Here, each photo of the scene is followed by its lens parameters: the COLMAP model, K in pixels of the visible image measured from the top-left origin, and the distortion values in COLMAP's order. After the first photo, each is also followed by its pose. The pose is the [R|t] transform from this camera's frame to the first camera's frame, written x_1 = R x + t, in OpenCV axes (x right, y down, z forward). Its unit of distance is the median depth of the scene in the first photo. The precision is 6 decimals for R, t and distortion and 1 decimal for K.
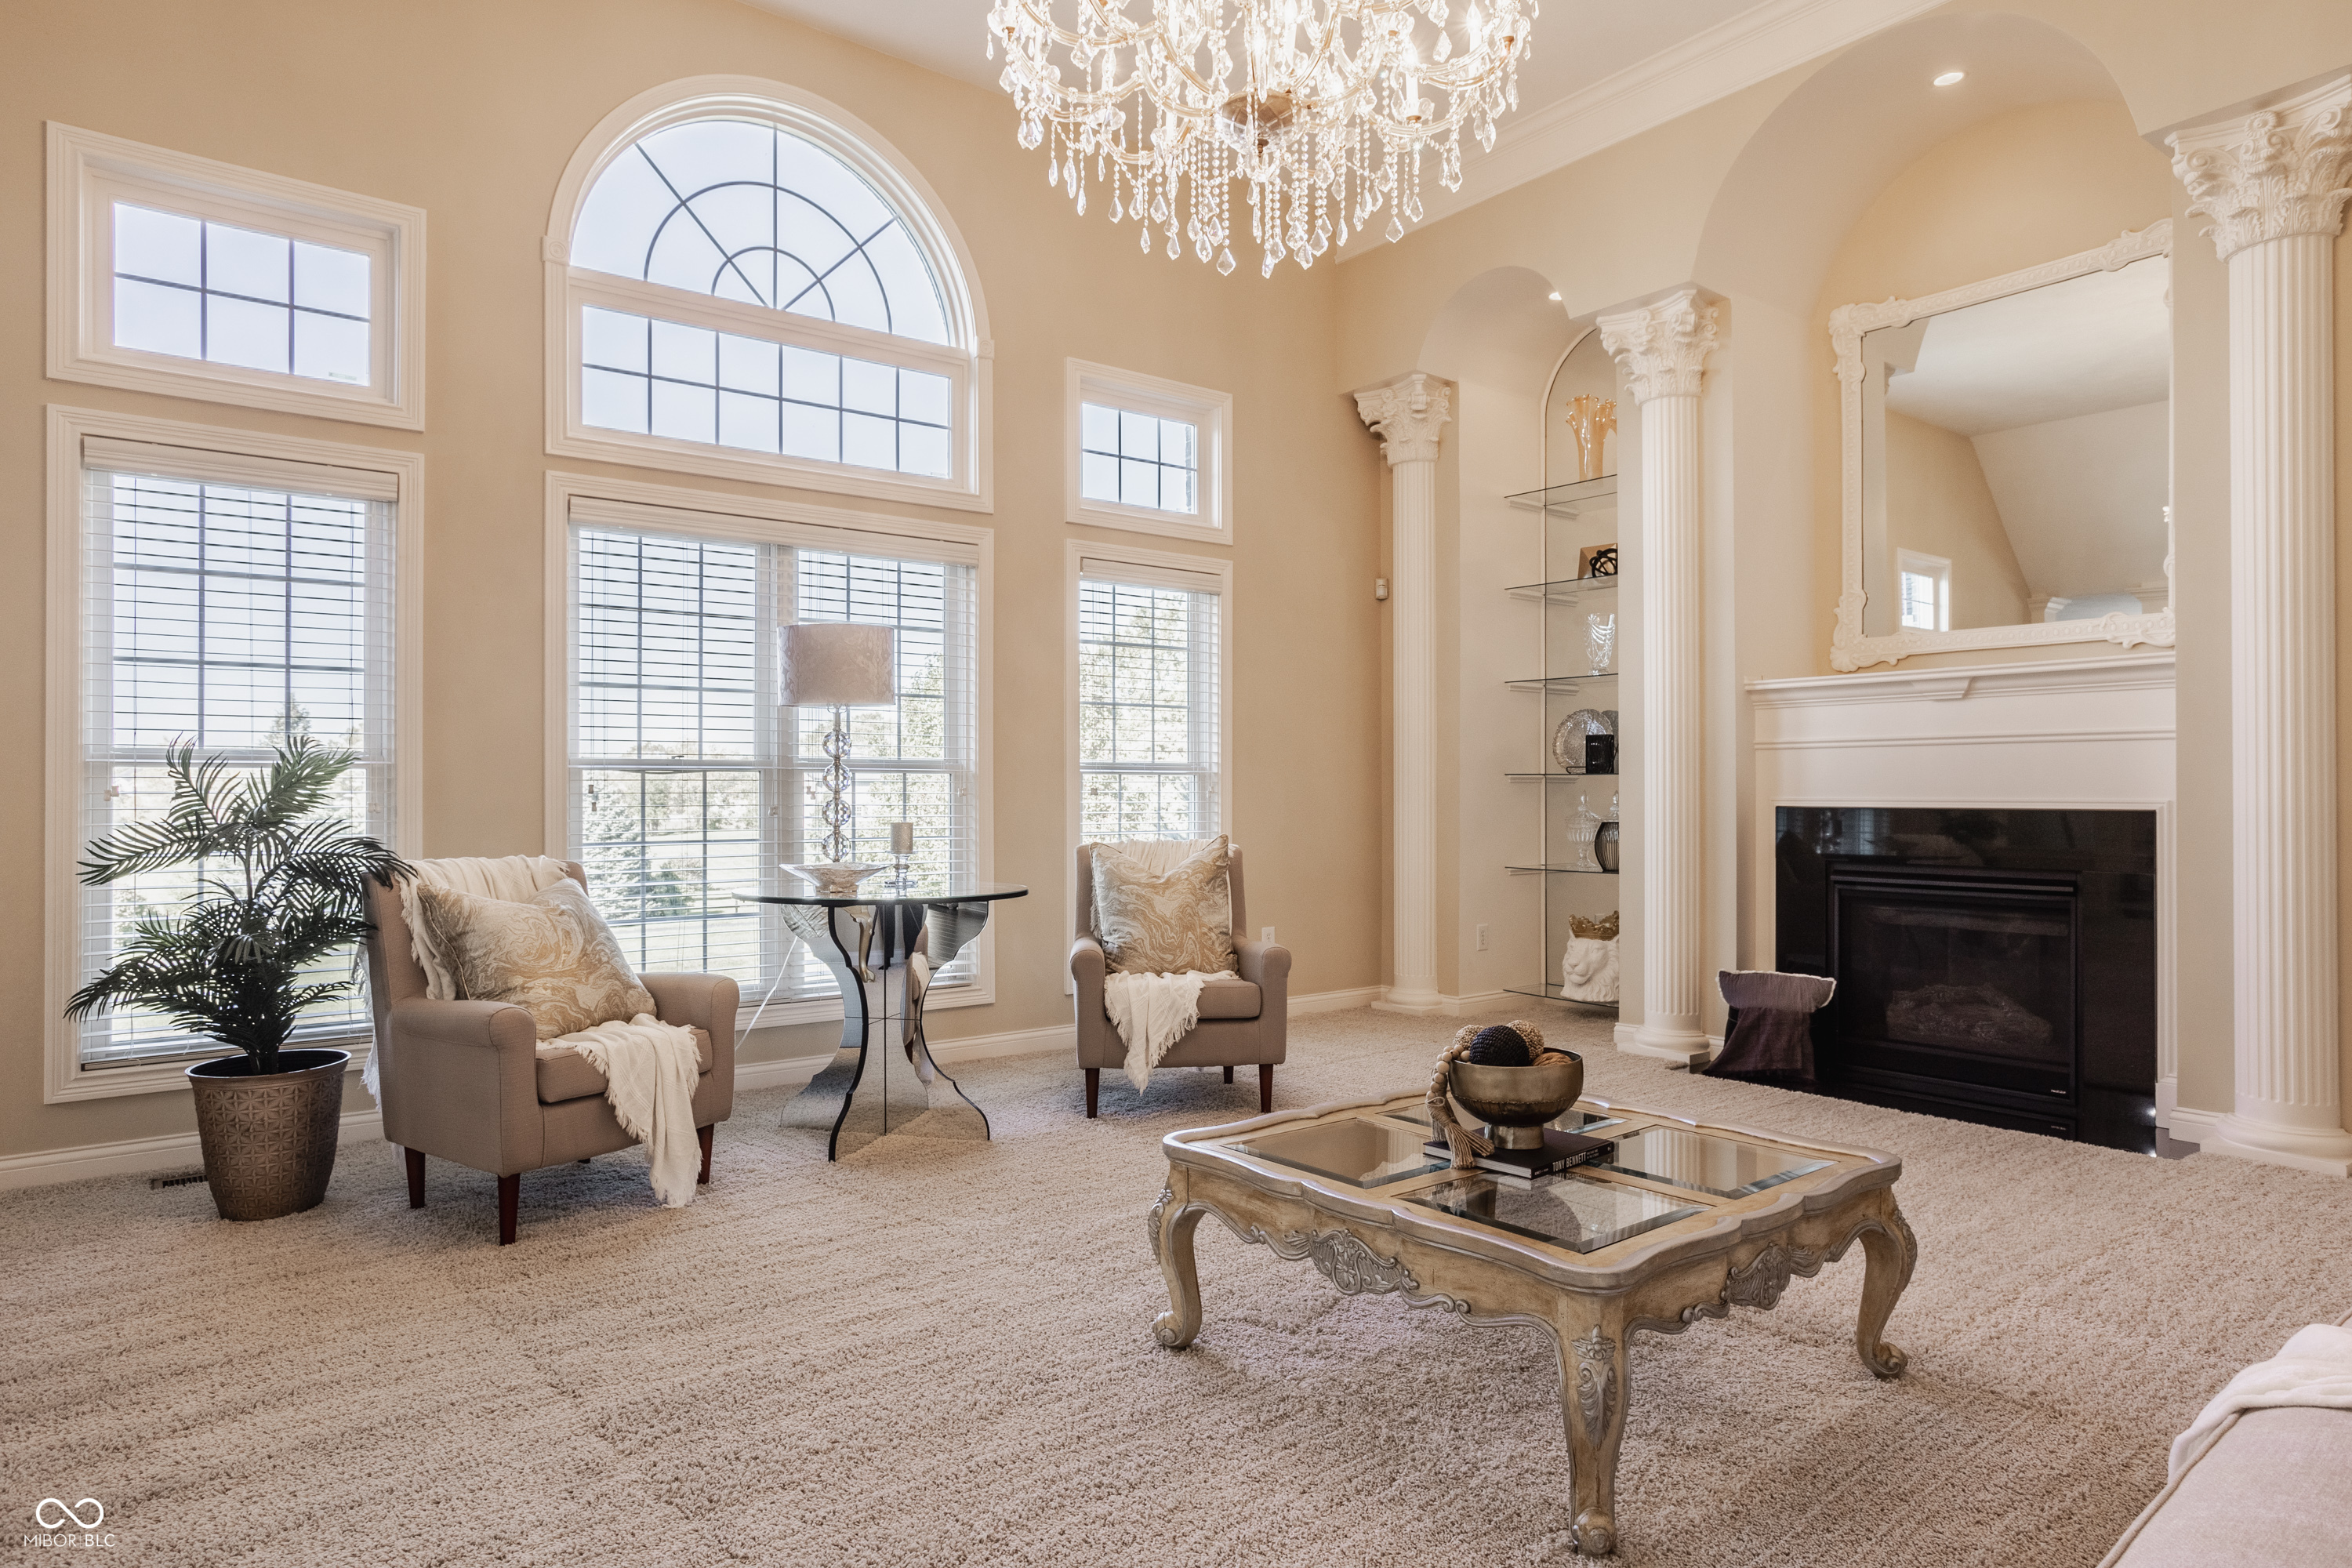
lens RADIAL K [[1232.1, 0, 1176.0], [0, 1232.1, 784.0], [0, 0, 1]] dist [-0.001158, 0.000052]
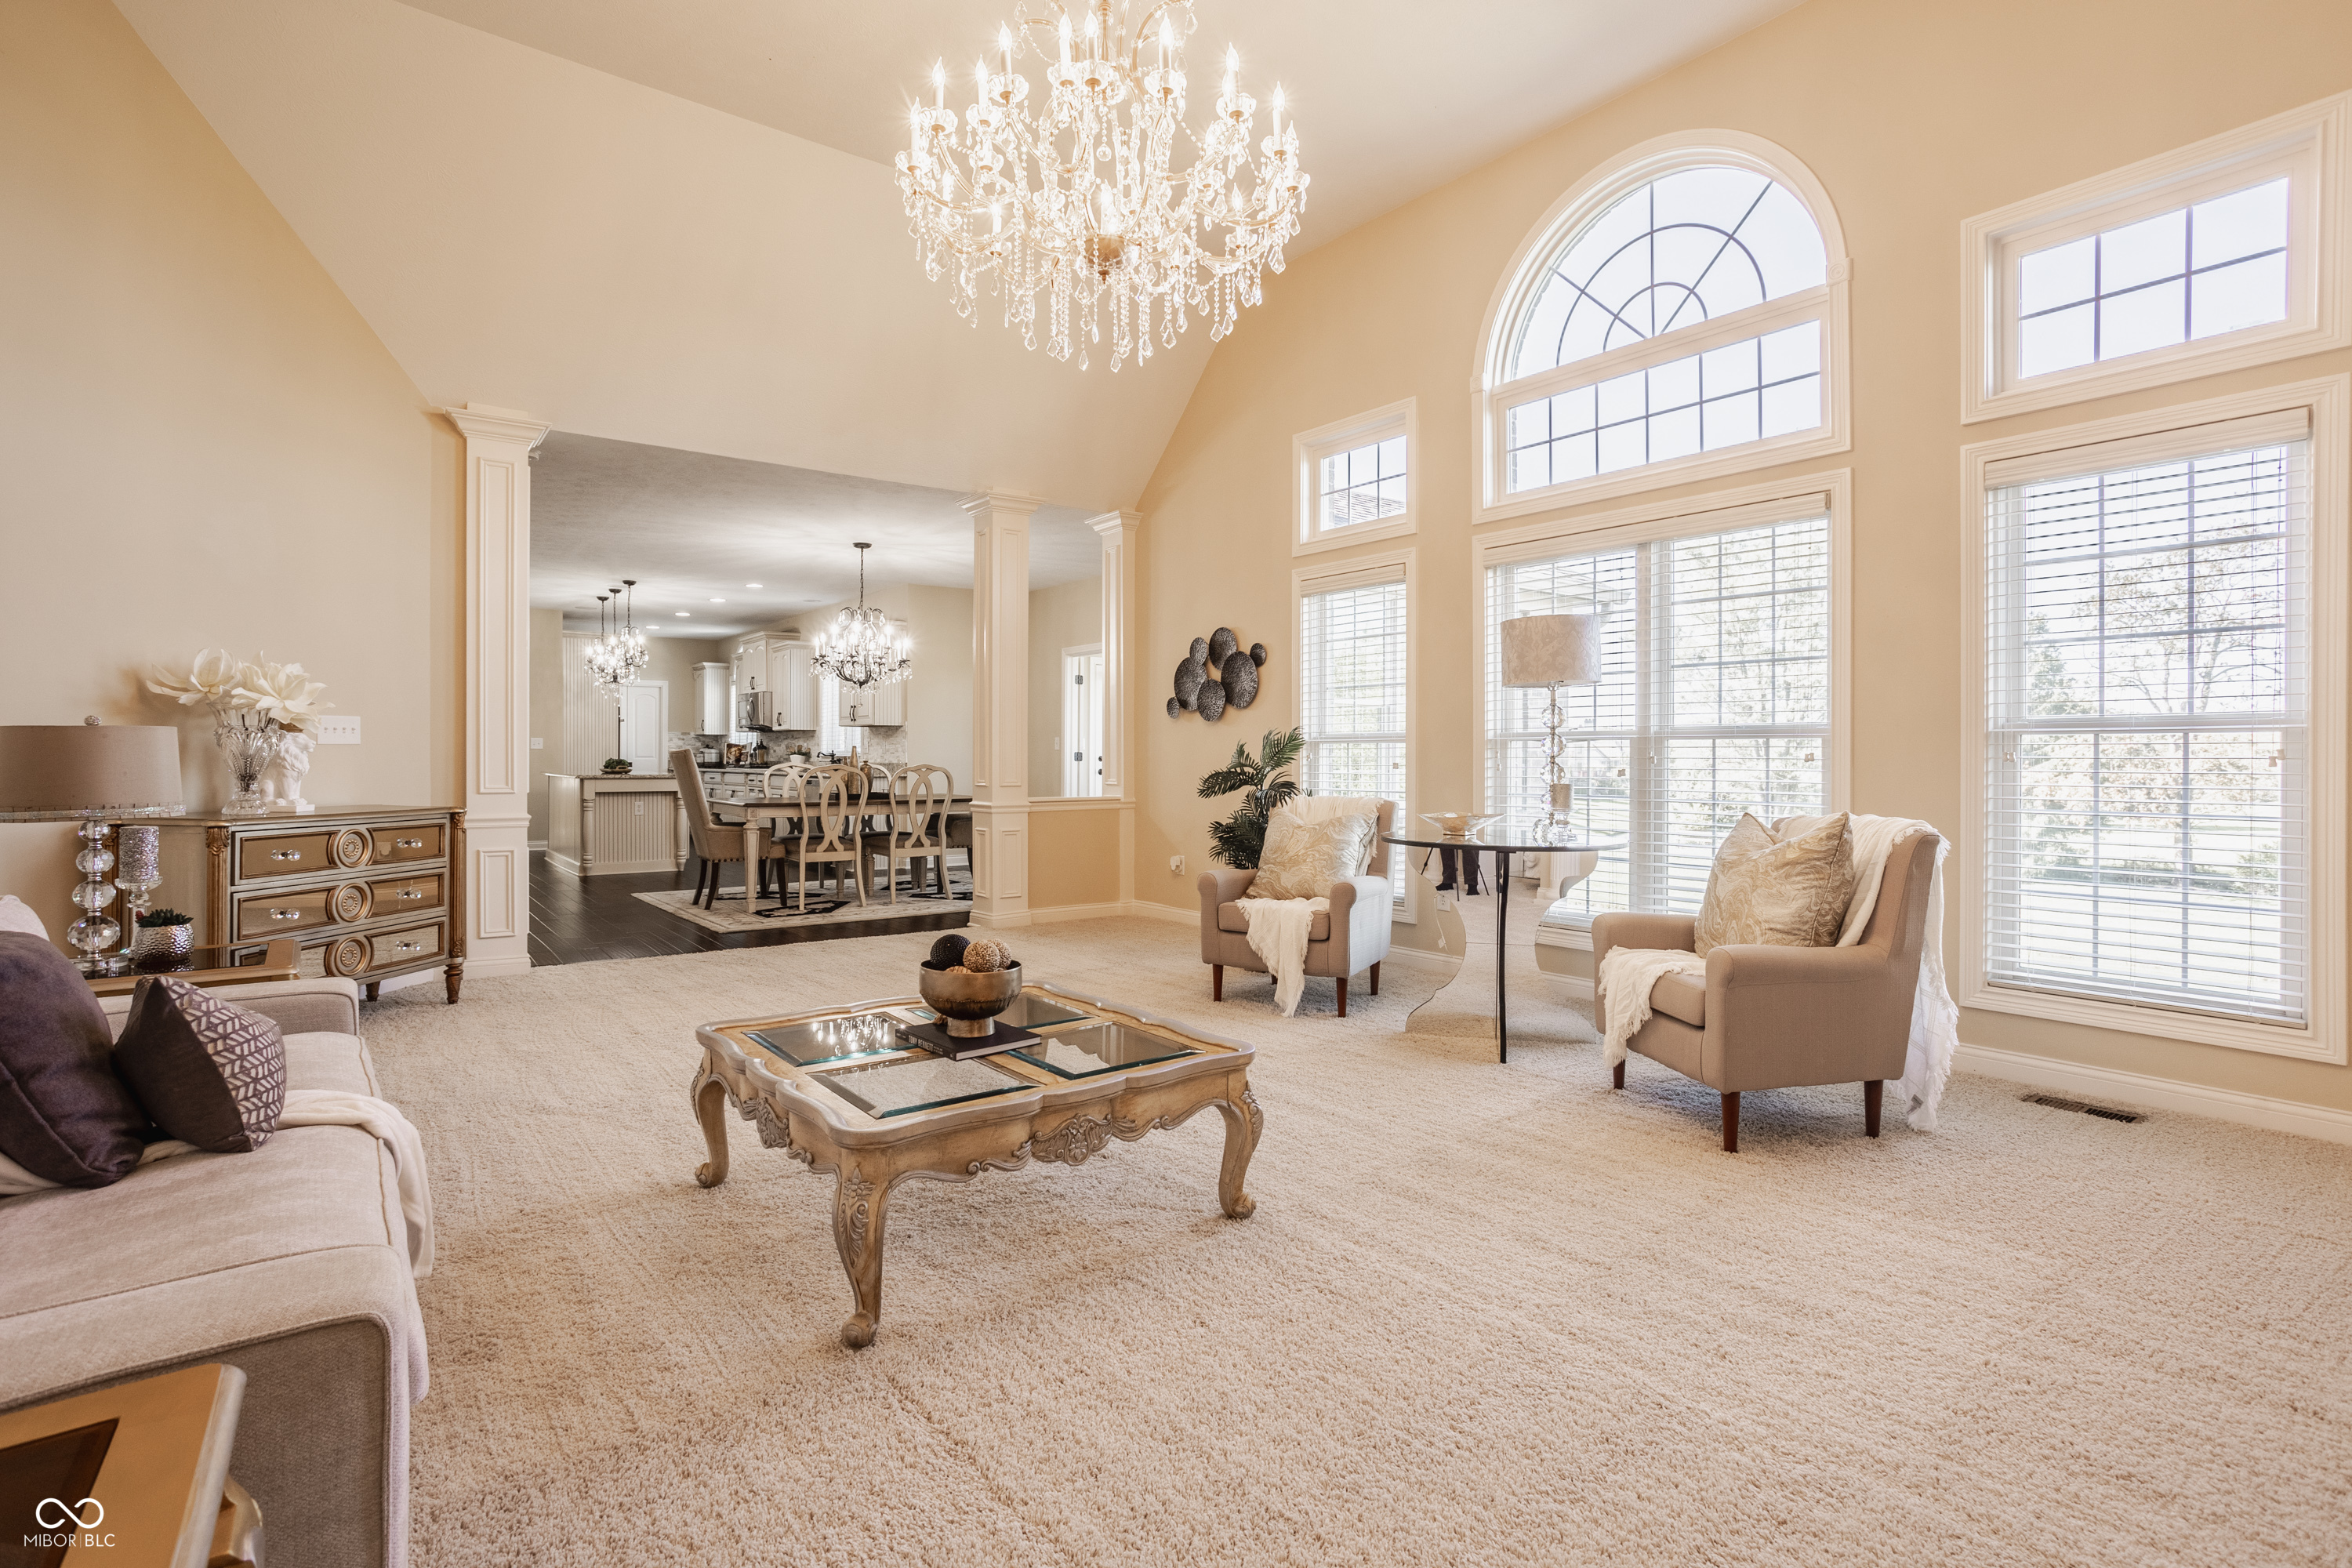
lens RADIAL K [[1147.7, 0, 1166.6], [0, 1147.7, 759.3], [0, 0, 1]] dist [-0.040257, 0.032067]
pose [[0.040867, 0.003926, -0.999157, 0.681037], [0.005514, 0.999976, 0.004154, 0.001171], [0.999149, -0.005679, 0.040844, 0.474739]]
